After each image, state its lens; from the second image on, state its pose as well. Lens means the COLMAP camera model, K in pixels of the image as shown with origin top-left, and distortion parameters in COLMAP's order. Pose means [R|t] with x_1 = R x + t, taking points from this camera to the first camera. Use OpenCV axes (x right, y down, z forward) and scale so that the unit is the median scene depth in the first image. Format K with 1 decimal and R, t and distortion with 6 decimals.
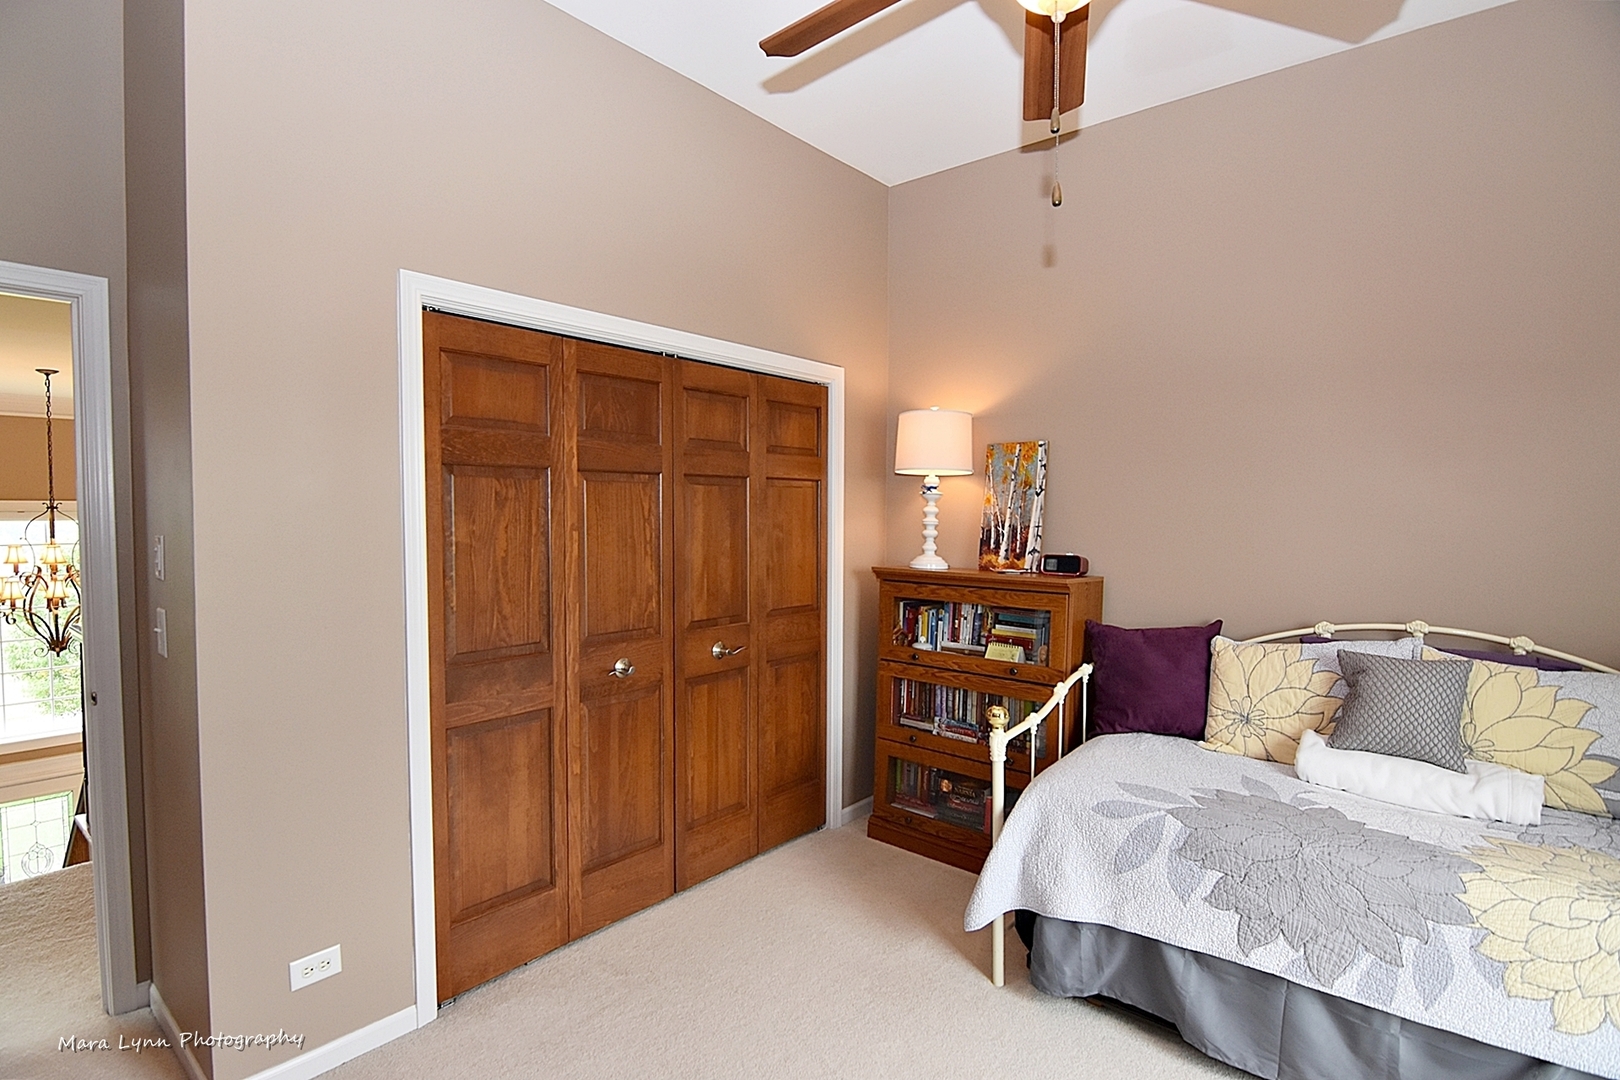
lens RADIAL K [[787.2, 0, 798.5], [0, 787.2, 548.5], [0, 0, 1]] dist [-0.011528, -0.007379]
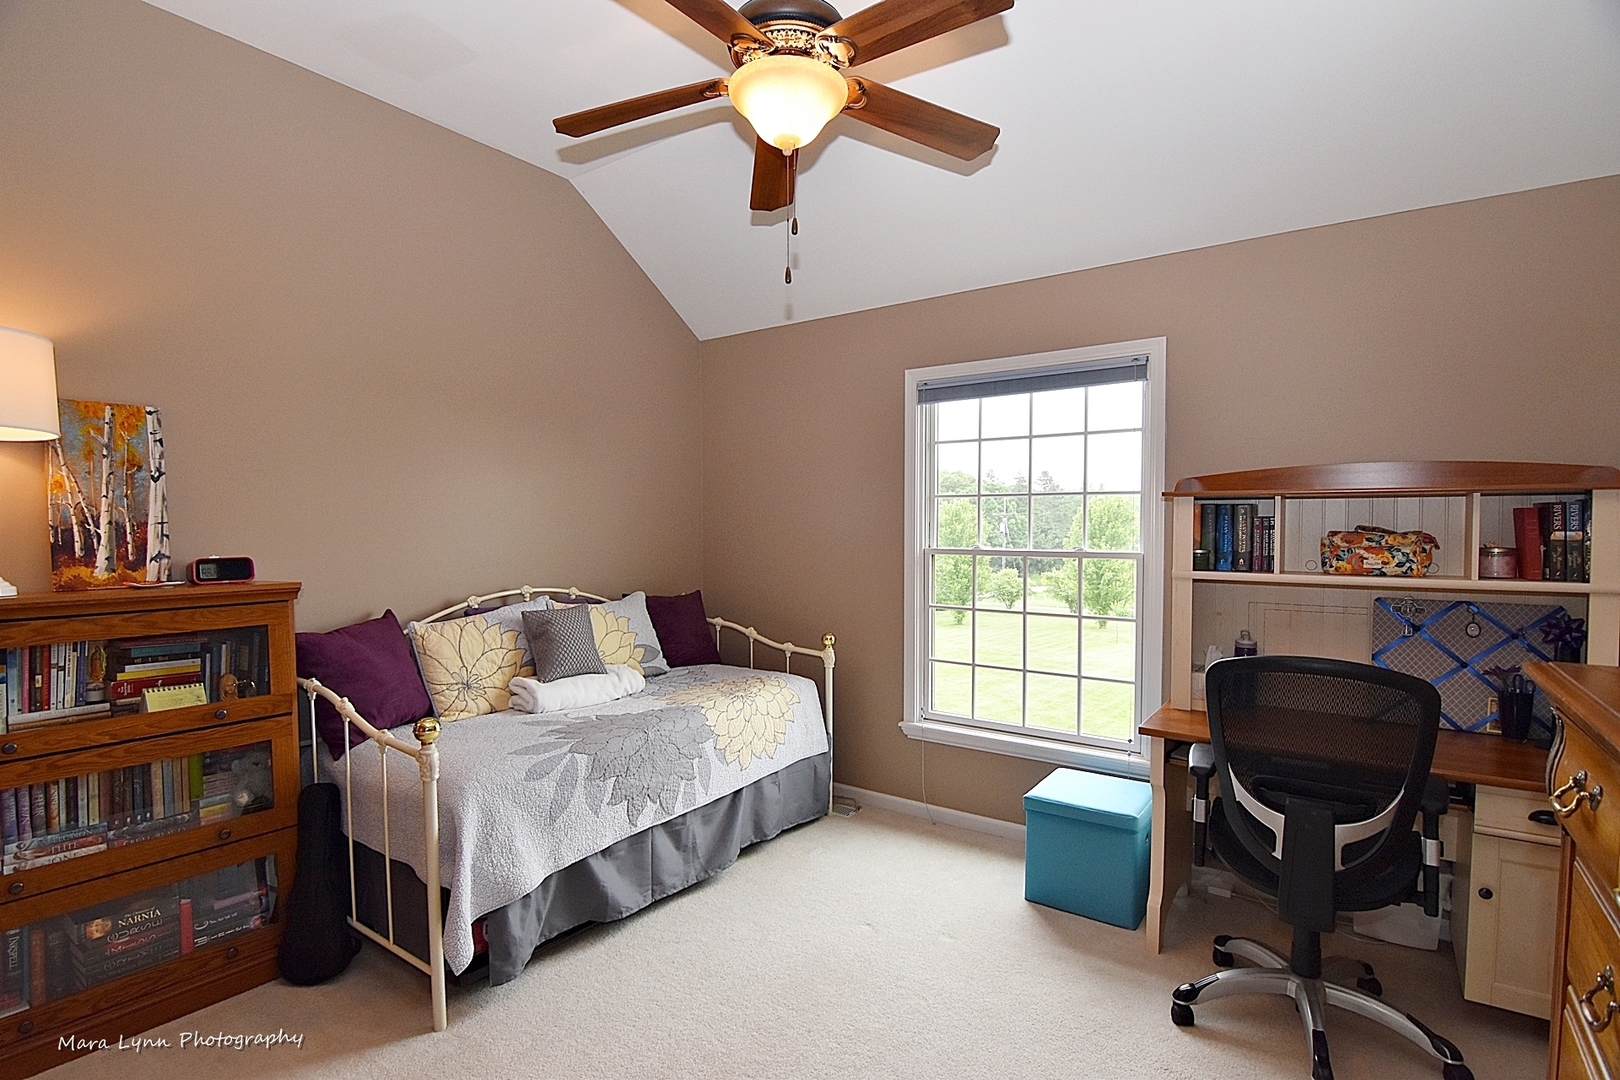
lens RADIAL K [[787.2, 0, 802.2], [0, 787.2, 537.9], [0, 0, 1]] dist [-0.011528, -0.007379]
pose [[-0.082192, -0.024537, 0.996314, -0.484513], [0.048905, 0.998393, 0.028623, -0.005589], [-0.995416, 0.051077, -0.080860, 0.472760]]
